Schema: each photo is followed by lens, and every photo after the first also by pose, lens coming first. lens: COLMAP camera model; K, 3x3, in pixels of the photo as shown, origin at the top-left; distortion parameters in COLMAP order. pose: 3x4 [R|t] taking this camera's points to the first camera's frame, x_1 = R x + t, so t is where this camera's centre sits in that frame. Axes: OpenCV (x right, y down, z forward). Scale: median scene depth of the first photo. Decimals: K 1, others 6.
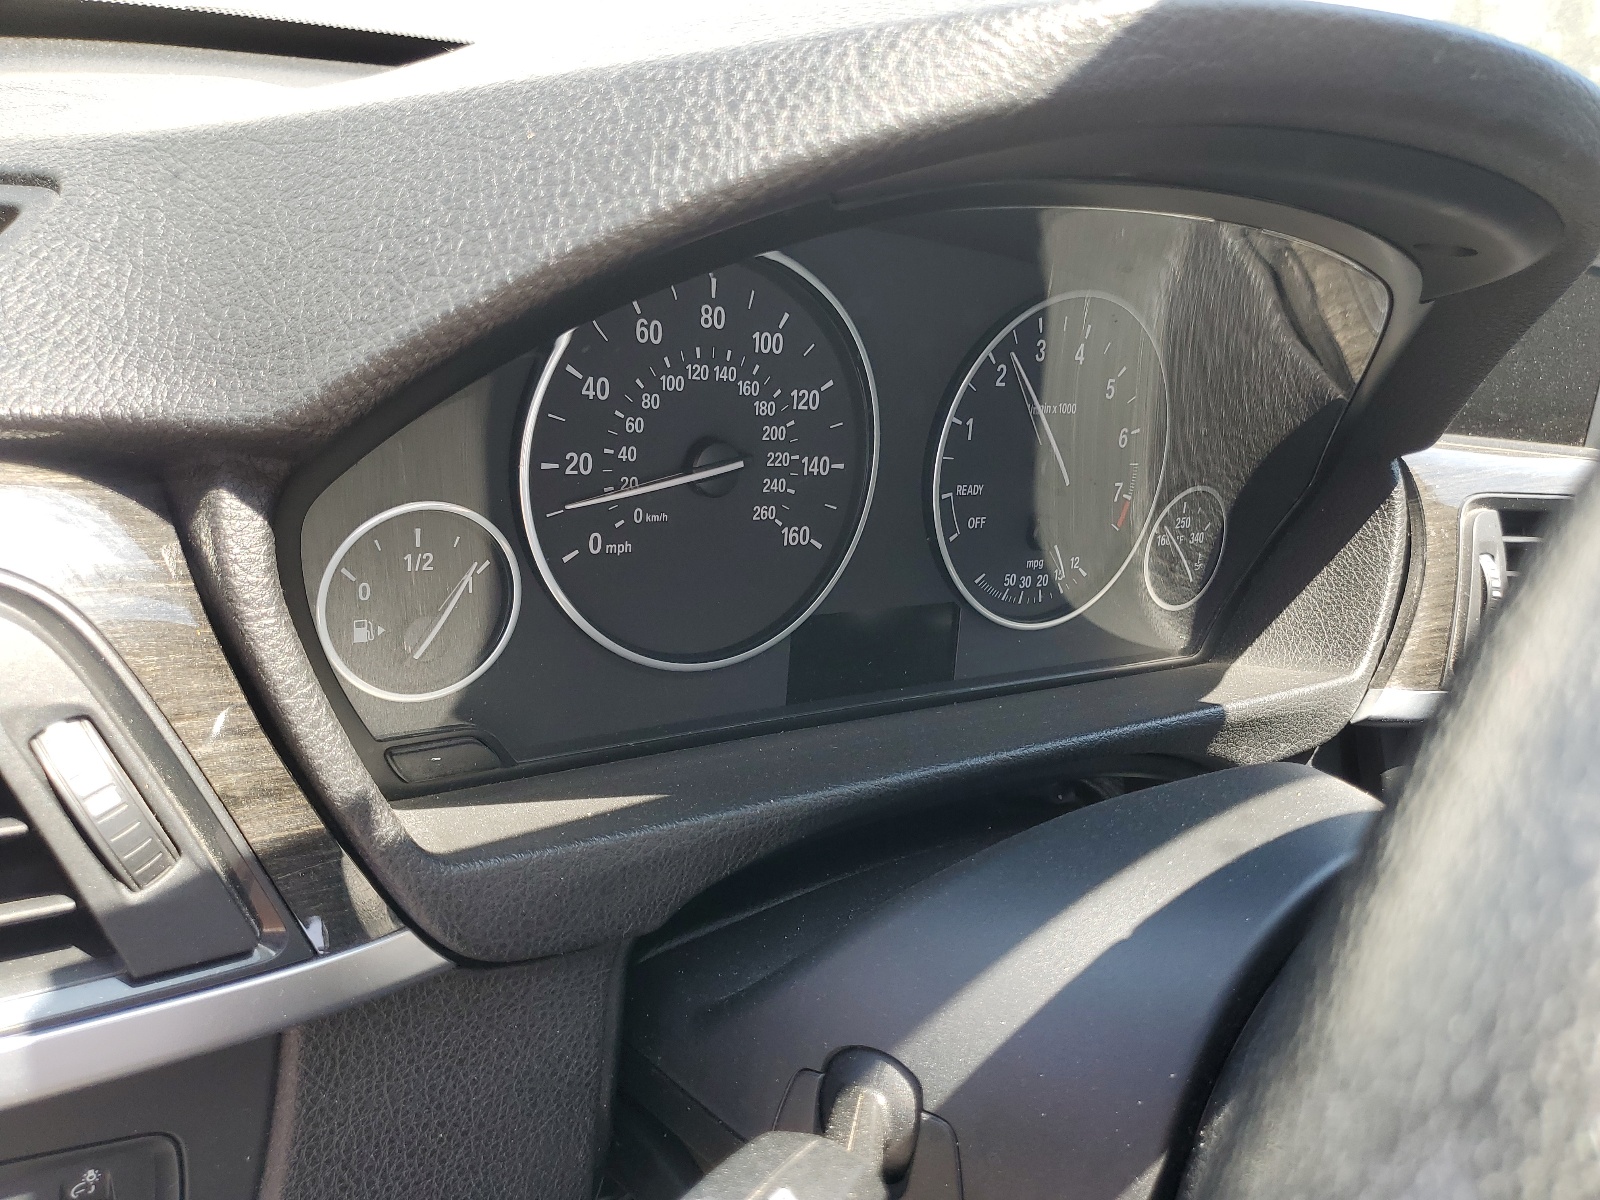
lens RADIAL K [[1219.0, 0, 800.4], [0, 1219.0, 597.2], [0, 0, 1]] dist [-0.035888, 0.004865]
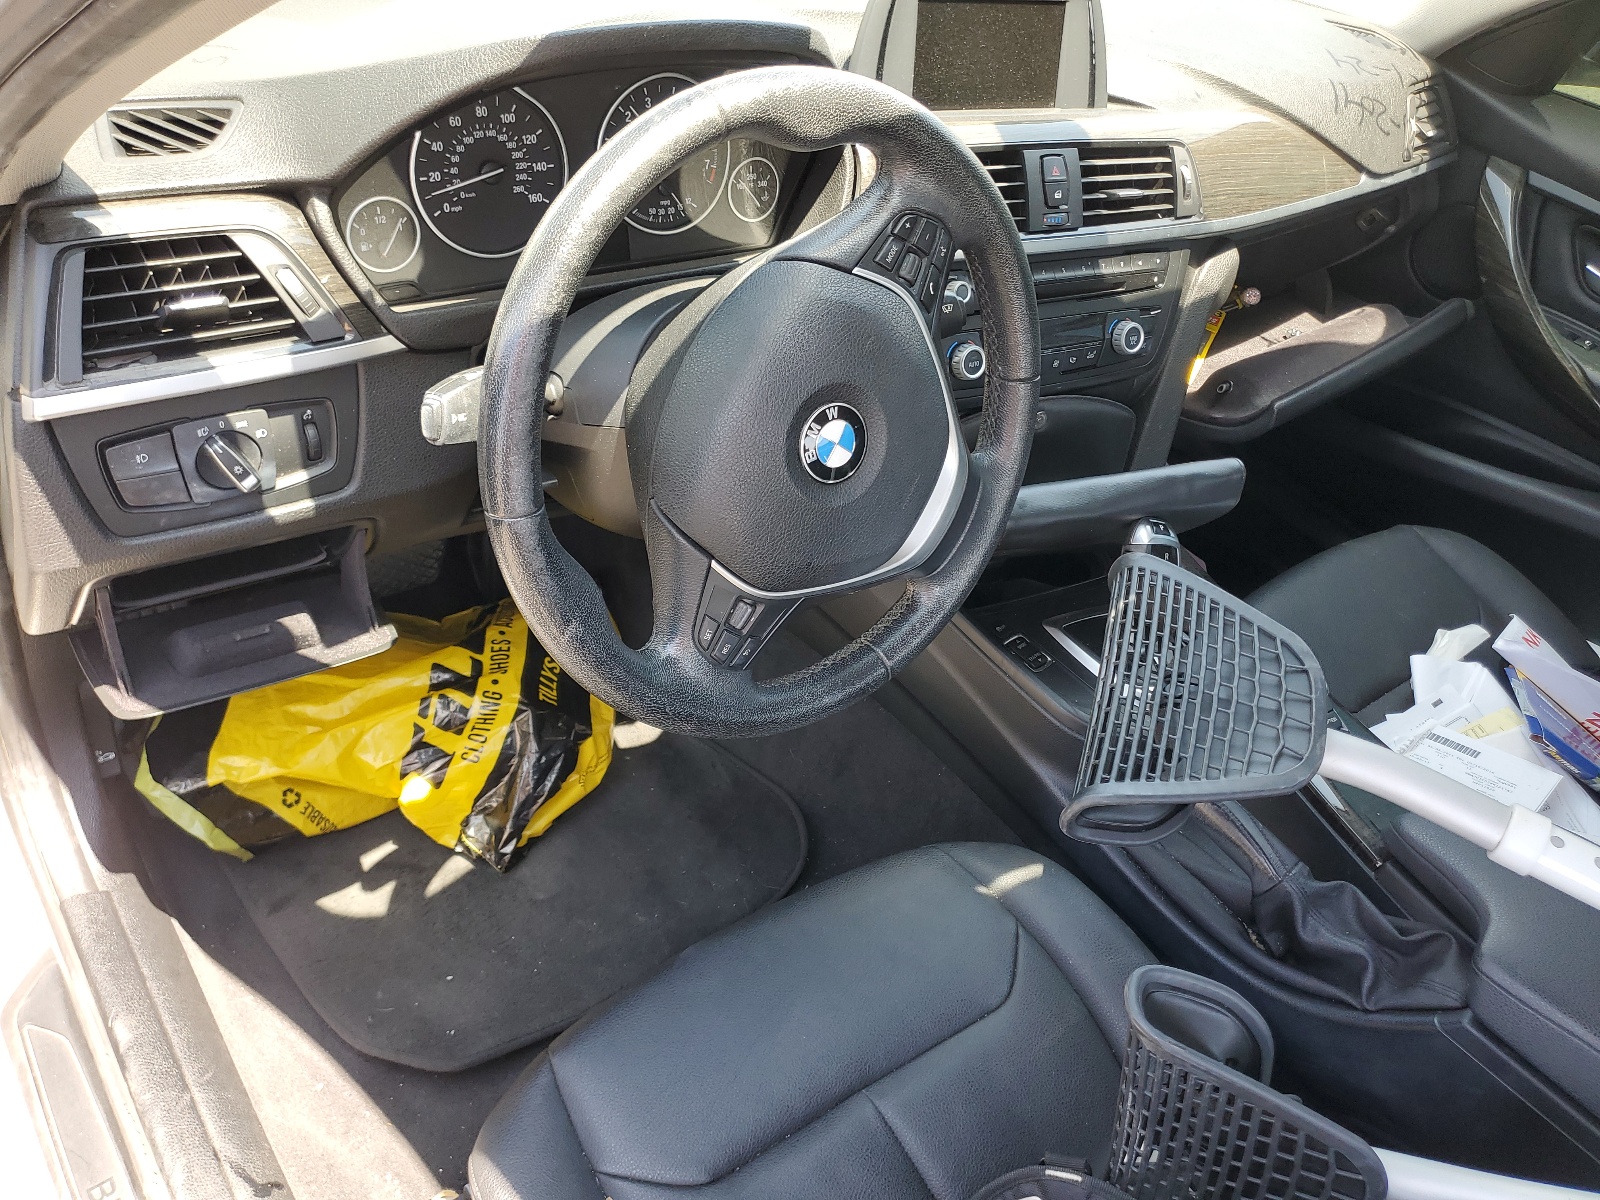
lens RADIAL K [[1219.0, 0, 798.7], [0, 1219.0, 601.6], [0, 0, 1]] dist [-0.035888, 0.004865]
pose [[0.997001, -0.062890, -0.045103, 0.663169], [0.072626, 0.961652, 0.264481, 0.140144], [0.026741, -0.266964, 0.963336, -1.751627]]
